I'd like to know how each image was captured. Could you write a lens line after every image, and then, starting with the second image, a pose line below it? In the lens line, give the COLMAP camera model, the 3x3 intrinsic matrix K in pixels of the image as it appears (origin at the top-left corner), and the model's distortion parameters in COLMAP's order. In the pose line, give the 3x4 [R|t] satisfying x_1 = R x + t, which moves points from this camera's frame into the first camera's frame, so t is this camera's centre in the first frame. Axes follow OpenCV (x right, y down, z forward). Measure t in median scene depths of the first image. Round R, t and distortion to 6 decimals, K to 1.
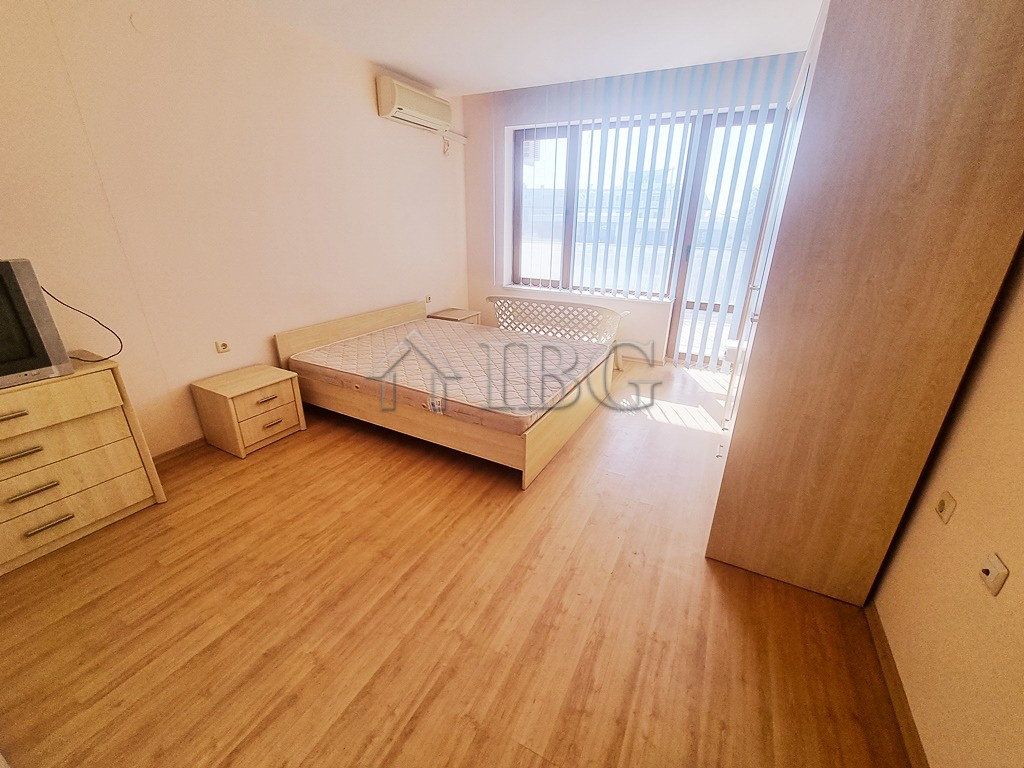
lens RADIAL K [[414.9, 0, 509.6], [0, 414.9, 388.0], [0, 0, 1]] dist [0.005226, -0.003642]
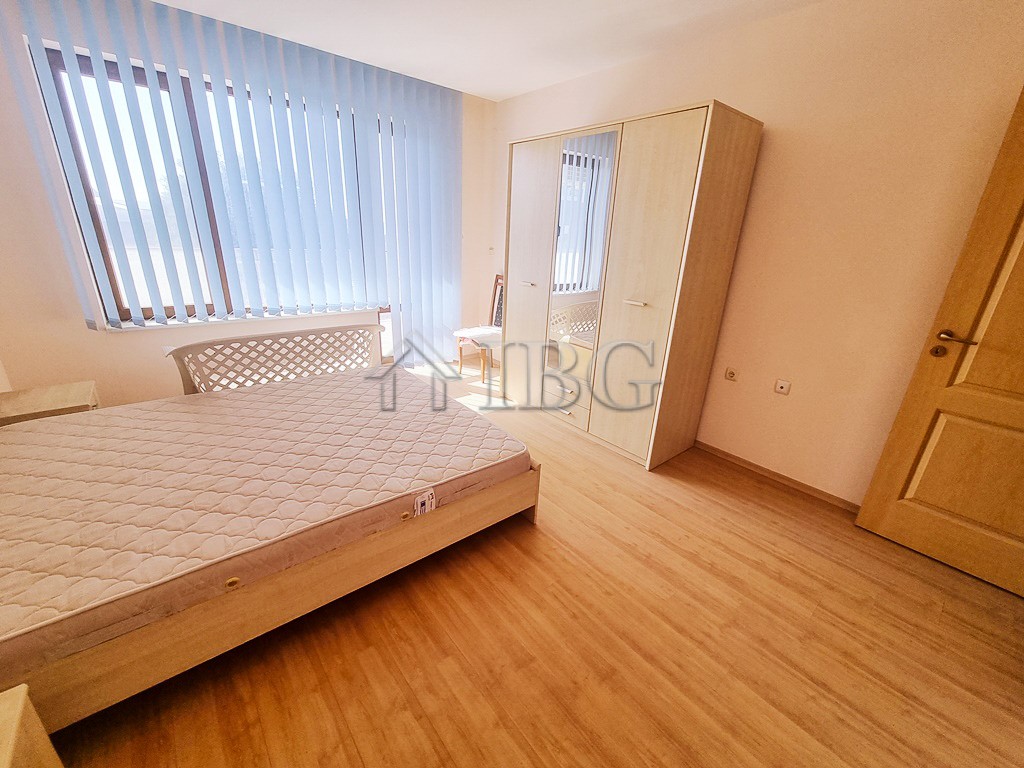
lens RADIAL K [[414.9, 0, 517.4], [0, 414.9, 388.8], [0, 0, 1]] dist [0.005226, -0.003642]
pose [[0.373796, -0.317995, 0.871295, -0.832197], [0.307576, 0.928734, 0.207004, -0.285781], [-0.875028, 0.190612, 0.444965, 0.684422]]
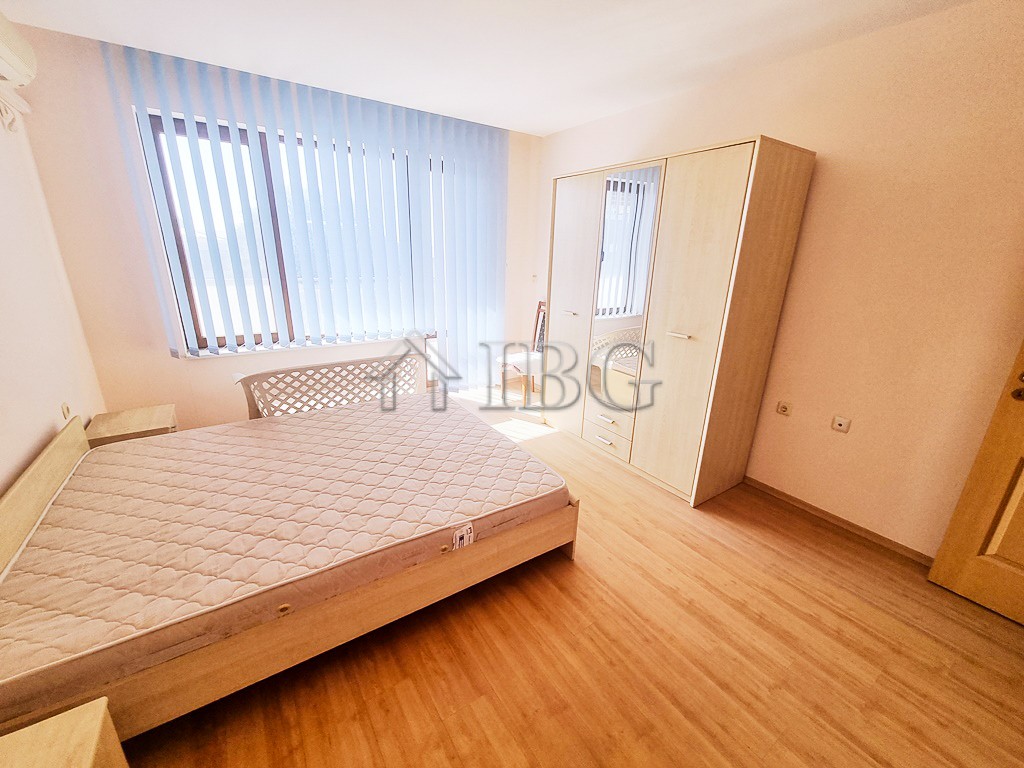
lens RADIAL K [[414.9, 0, 516.9], [0, 414.9, 389.2], [0, 0, 1]] dist [0.005226, -0.003642]
pose [[0.466796, -0.275856, 0.840241, -0.828968], [0.309281, 0.941032, 0.137125, -0.326313], [-0.828521, 0.195861, 0.524587, 0.663732]]
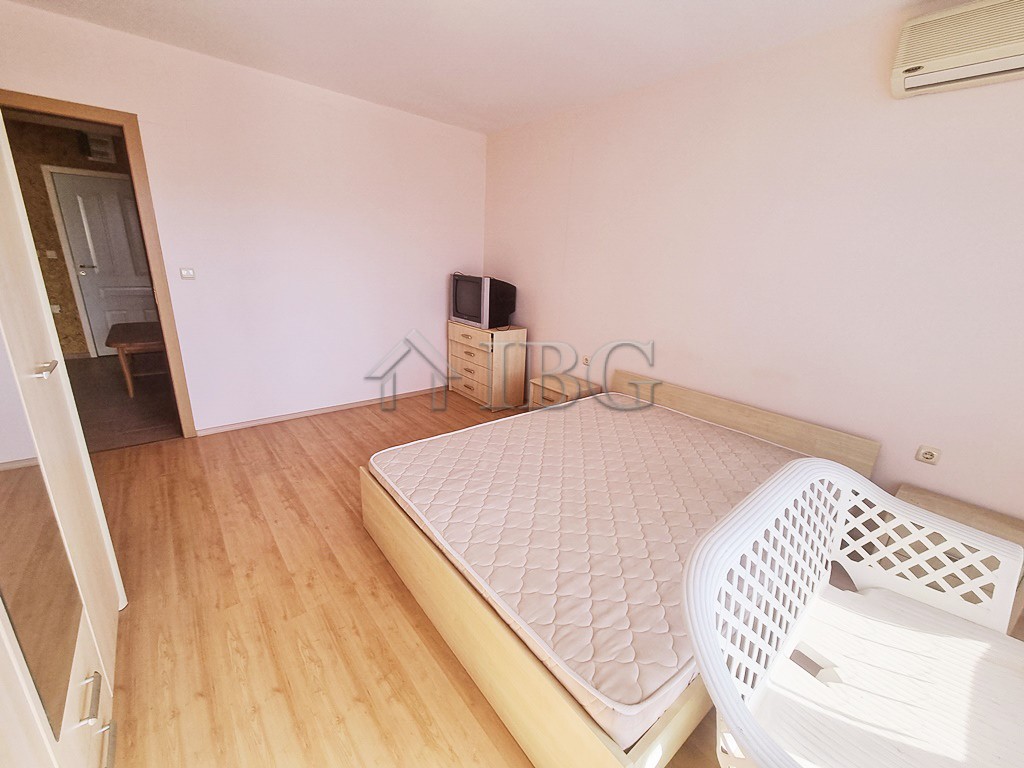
lens RADIAL K [[414.9, 0, 518.3], [0, 414.9, 381.7], [0, 0, 1]] dist [0.005226, -0.003642]
pose [[-0.372029, 0.233571, -0.898354, 0.829800], [-0.397159, 0.834702, 0.381494, -0.653935], [0.838964, 0.498715, -0.217768, 1.620352]]
